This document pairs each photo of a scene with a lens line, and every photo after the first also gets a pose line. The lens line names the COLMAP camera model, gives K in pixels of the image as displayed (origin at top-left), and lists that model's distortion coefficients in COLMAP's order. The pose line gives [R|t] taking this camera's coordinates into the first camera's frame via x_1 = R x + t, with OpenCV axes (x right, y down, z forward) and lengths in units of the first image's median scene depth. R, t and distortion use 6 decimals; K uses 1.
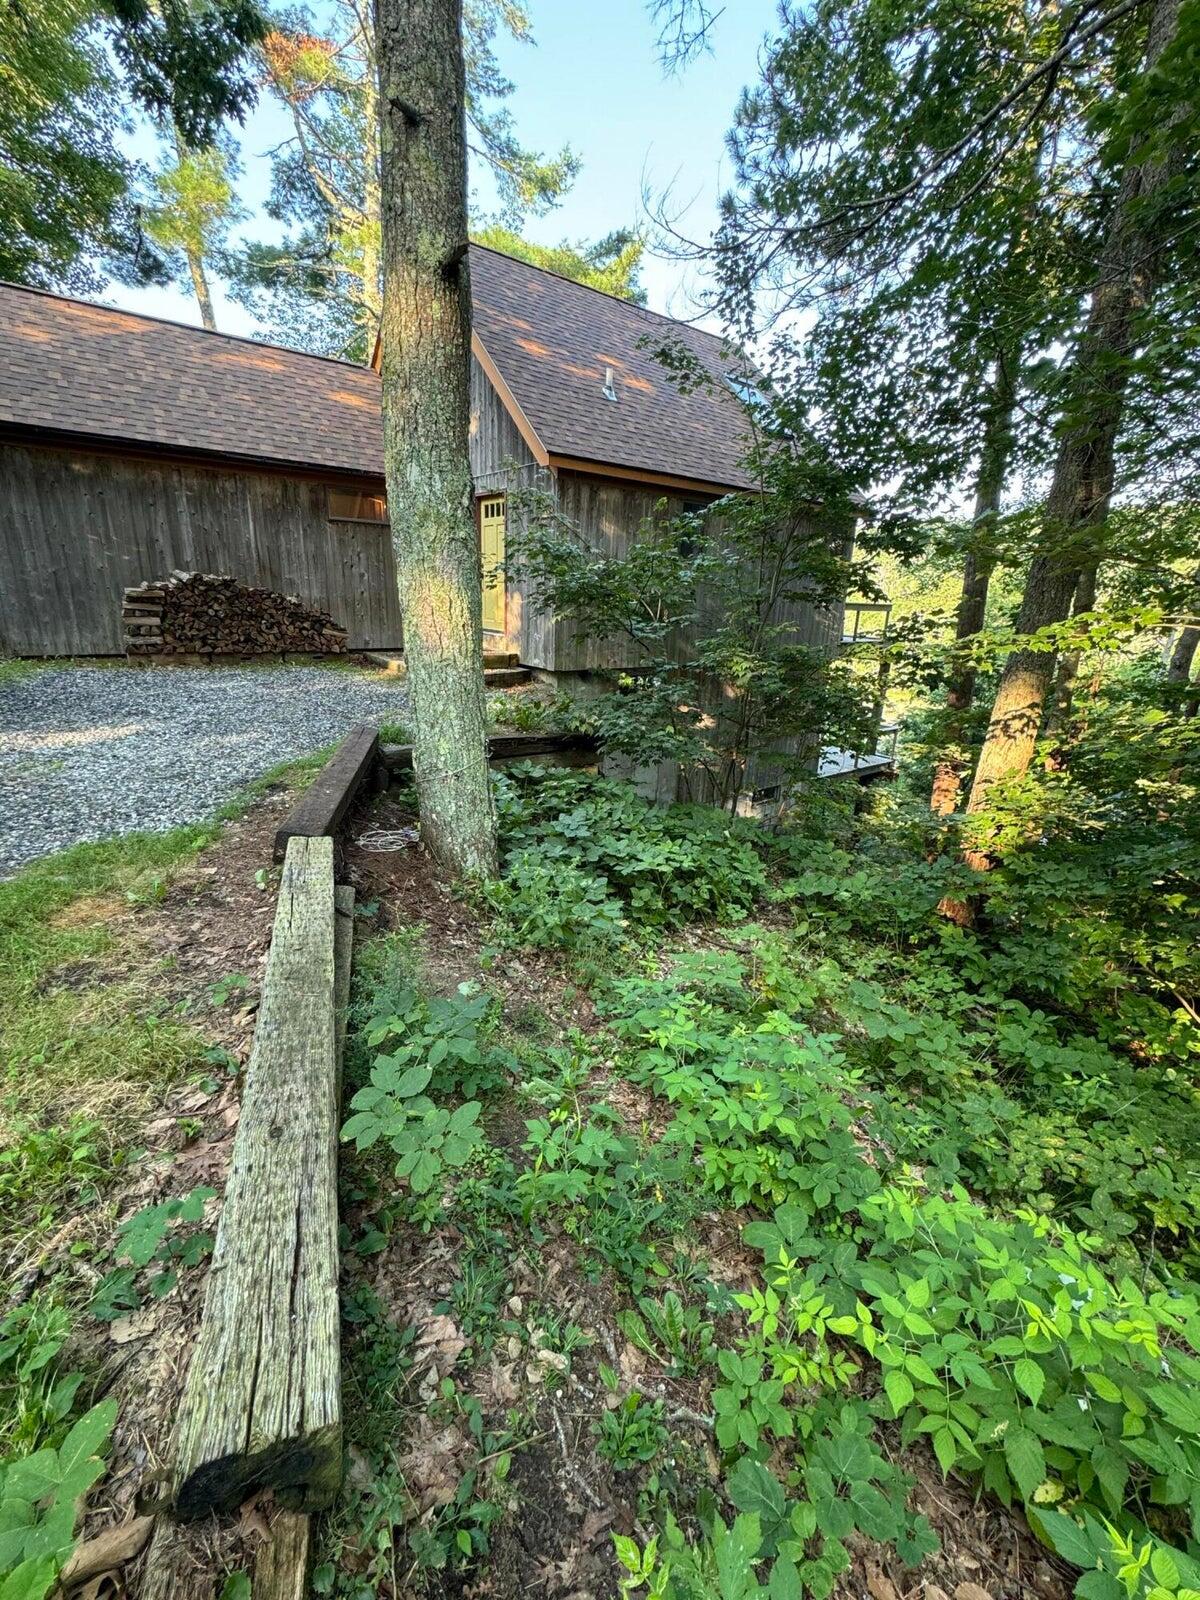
lens RADIAL K [[638.5, 0, 600.9], [0, 638.5, 793.2], [0, 0, 1]] dist [-0.001653, -0.000453]
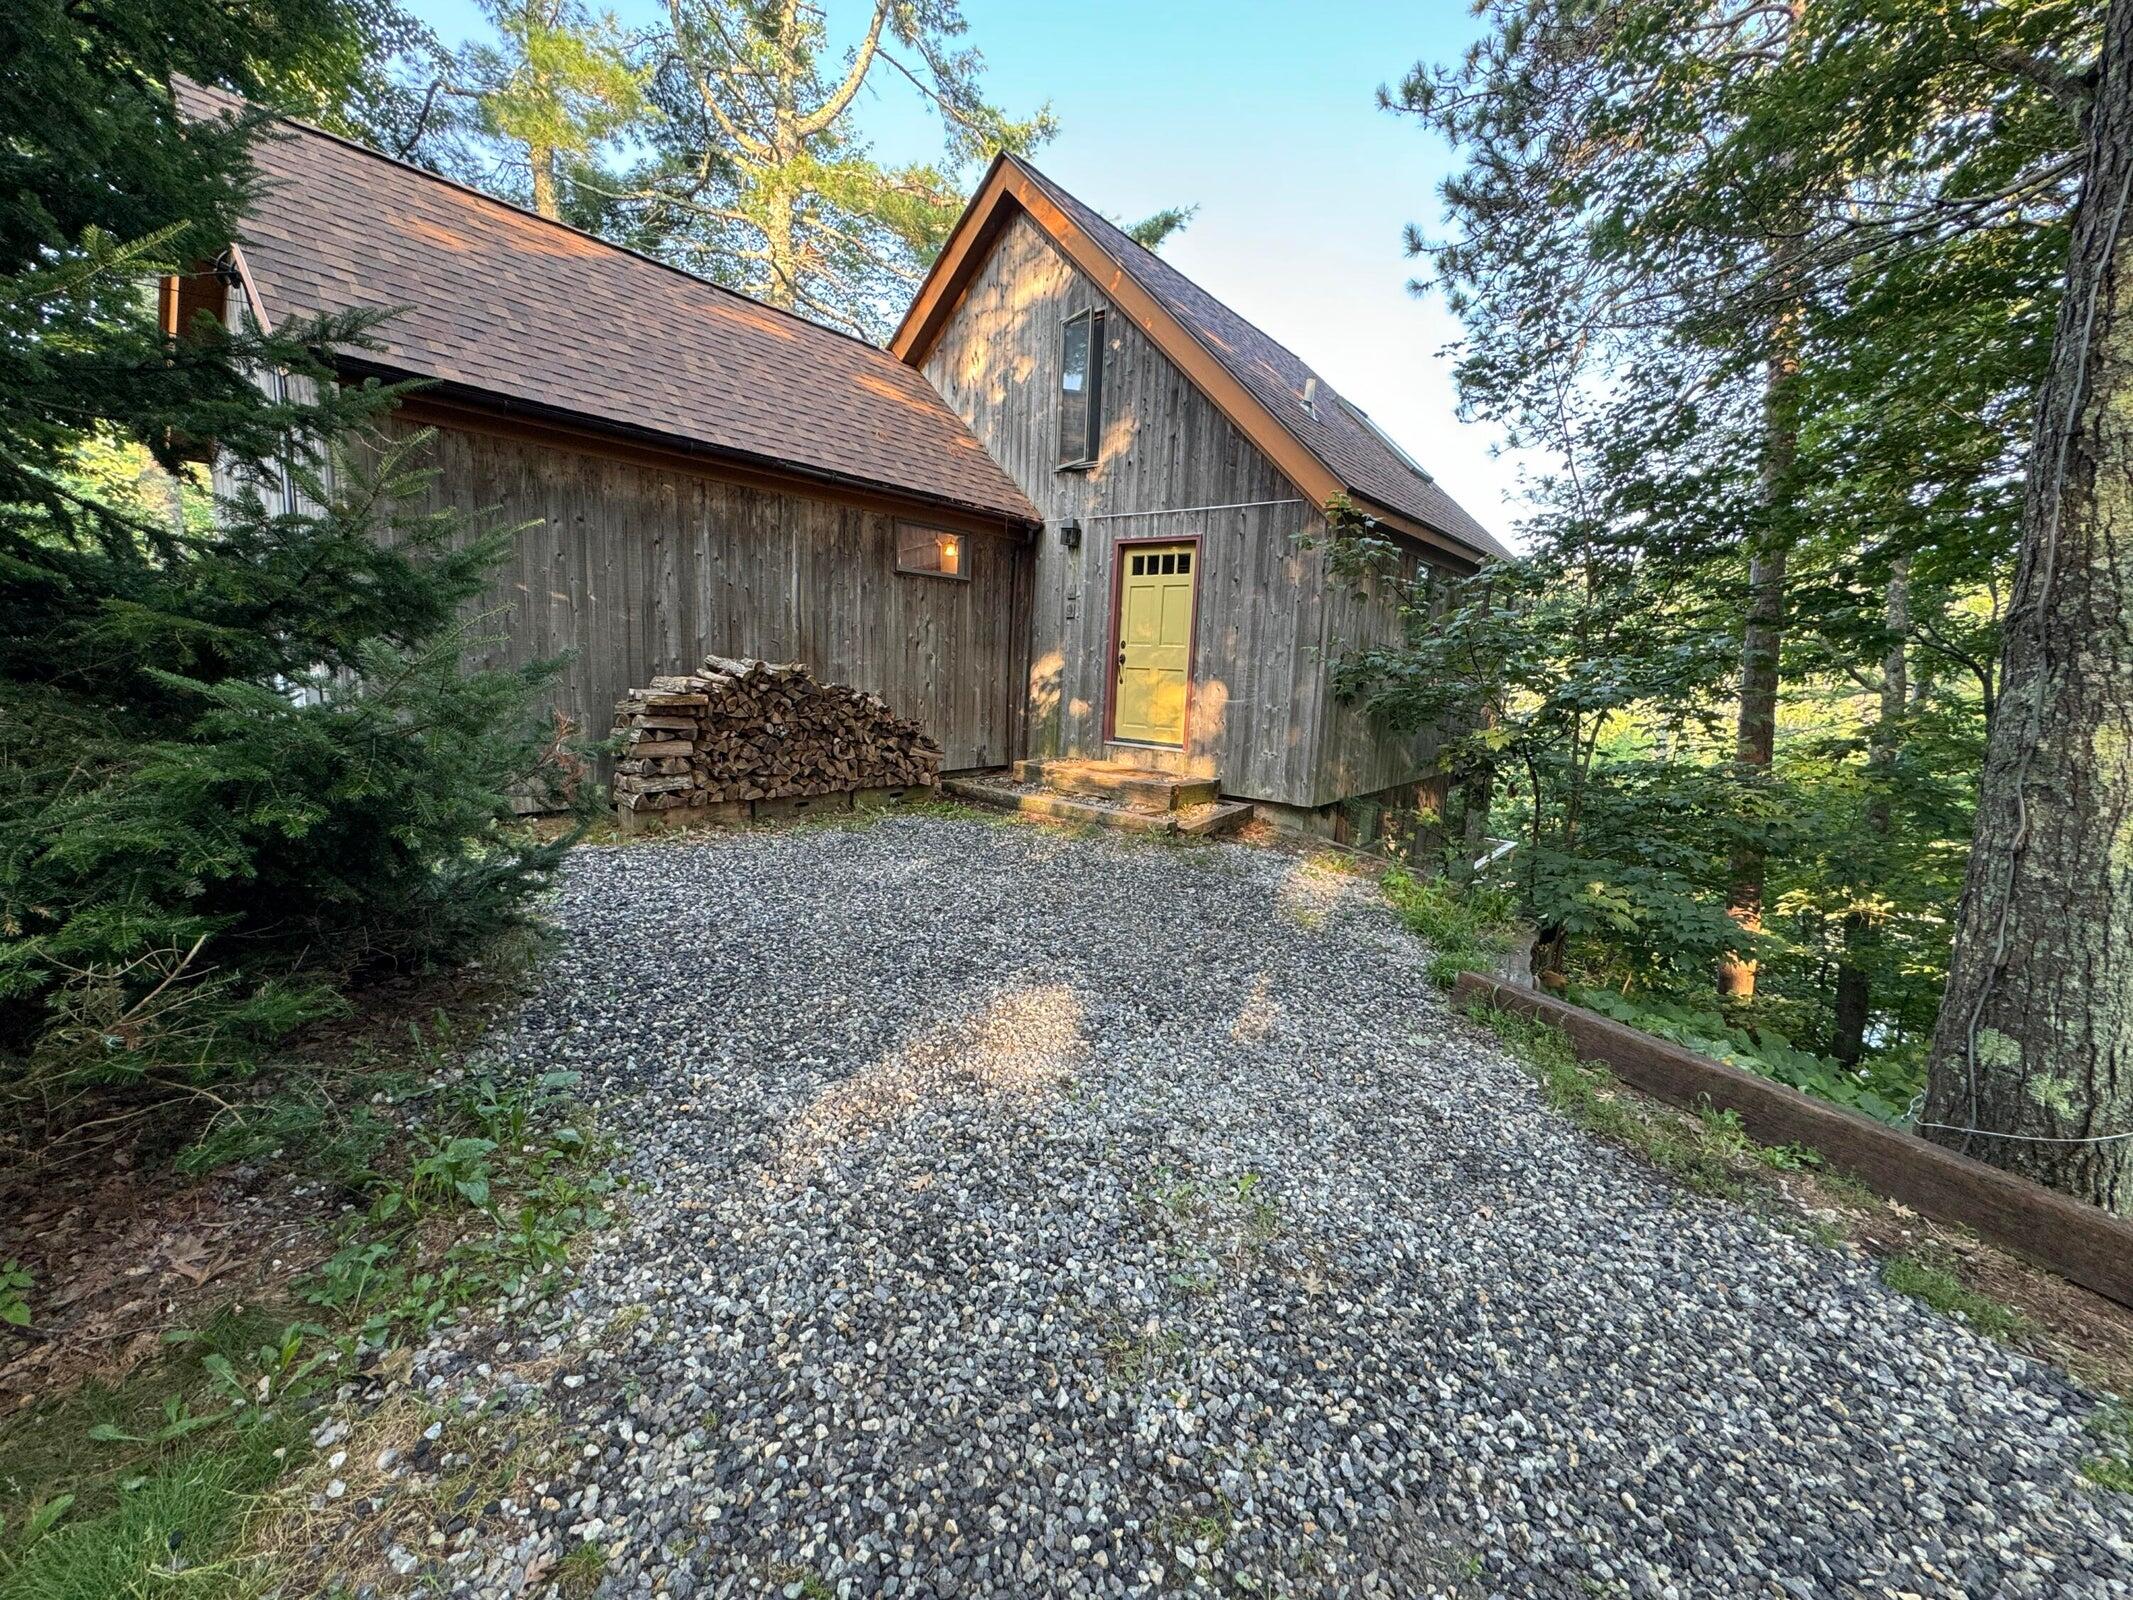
lens RADIAL K [[851.2, 0, 1068.0], [0, 851.2, 797.5], [0, 0, 1]] dist [-0.001653, -0.000453]
pose [[0.972669, -0.036284, 0.229344, -0.495461], [0.067492, 0.989249, -0.129733, -0.102638], [-0.222171, 0.141666, 0.964661, 0.217796]]
